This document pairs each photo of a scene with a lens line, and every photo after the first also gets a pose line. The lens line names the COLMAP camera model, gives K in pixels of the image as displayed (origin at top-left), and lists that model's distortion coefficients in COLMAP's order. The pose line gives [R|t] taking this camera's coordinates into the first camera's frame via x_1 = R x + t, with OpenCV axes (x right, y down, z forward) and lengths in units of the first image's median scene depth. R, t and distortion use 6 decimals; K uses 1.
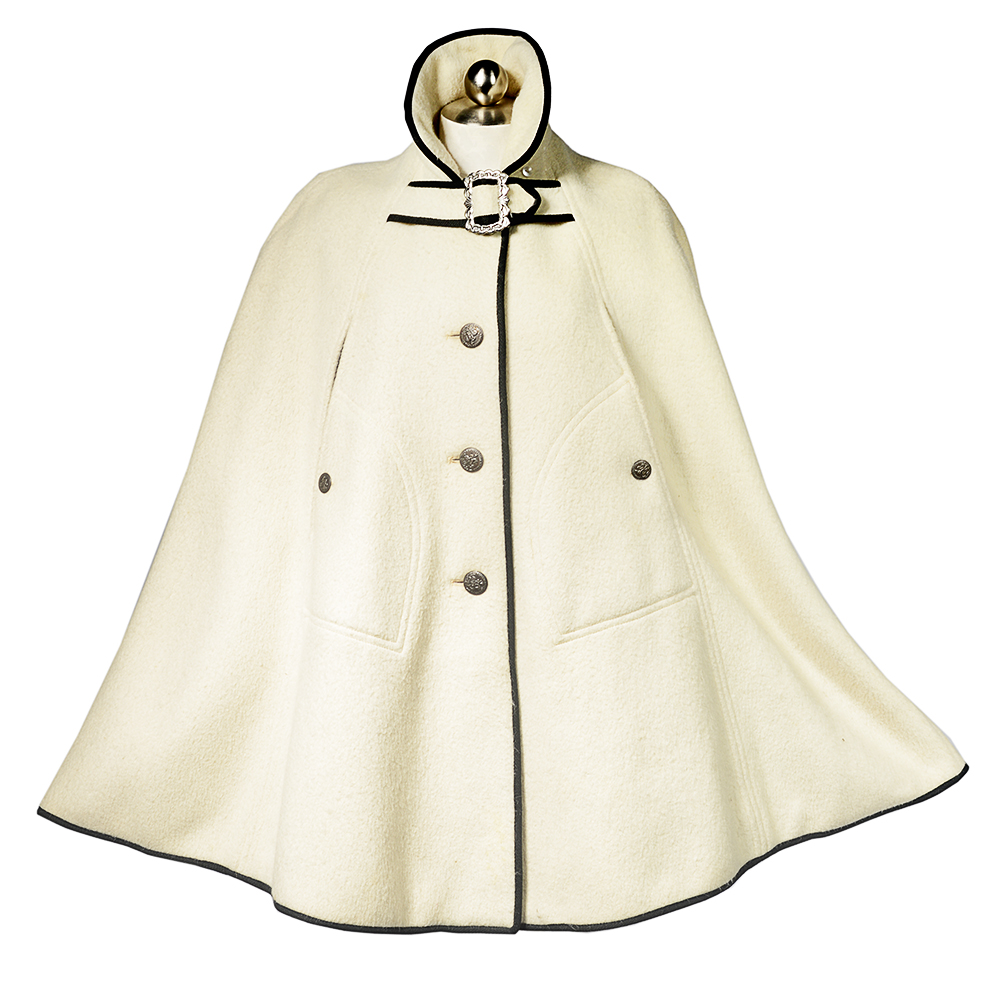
lens RADIAL K [[1860.3, 0, 497.8], [0, 1860.3, 501.0], [0, 0, 1]] dist [0.089198, 0.000000]
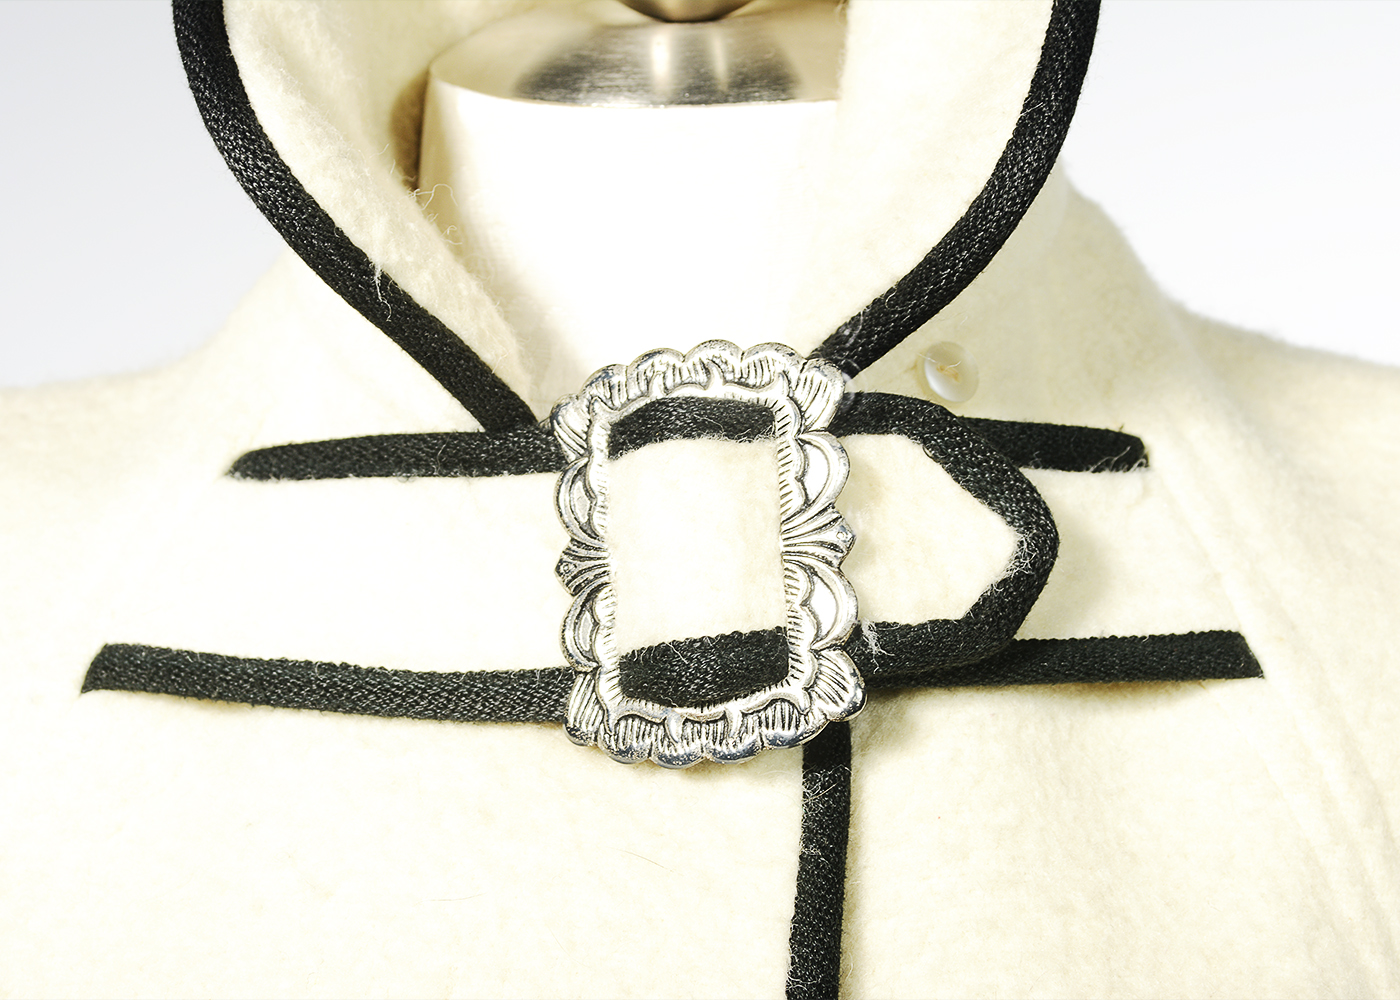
lens RADIAL K [[3367.0, 0, 691.2], [0, 3367.0, 494.8], [0, 0, 1]] dist [0.945363, 0.000000]
pose [[0.999941, -0.010004, -0.004259, -0.005802], [0.008975, 0.980542, -0.196102, -0.110858], [0.006138, 0.196052, 0.980574, 0.727350]]
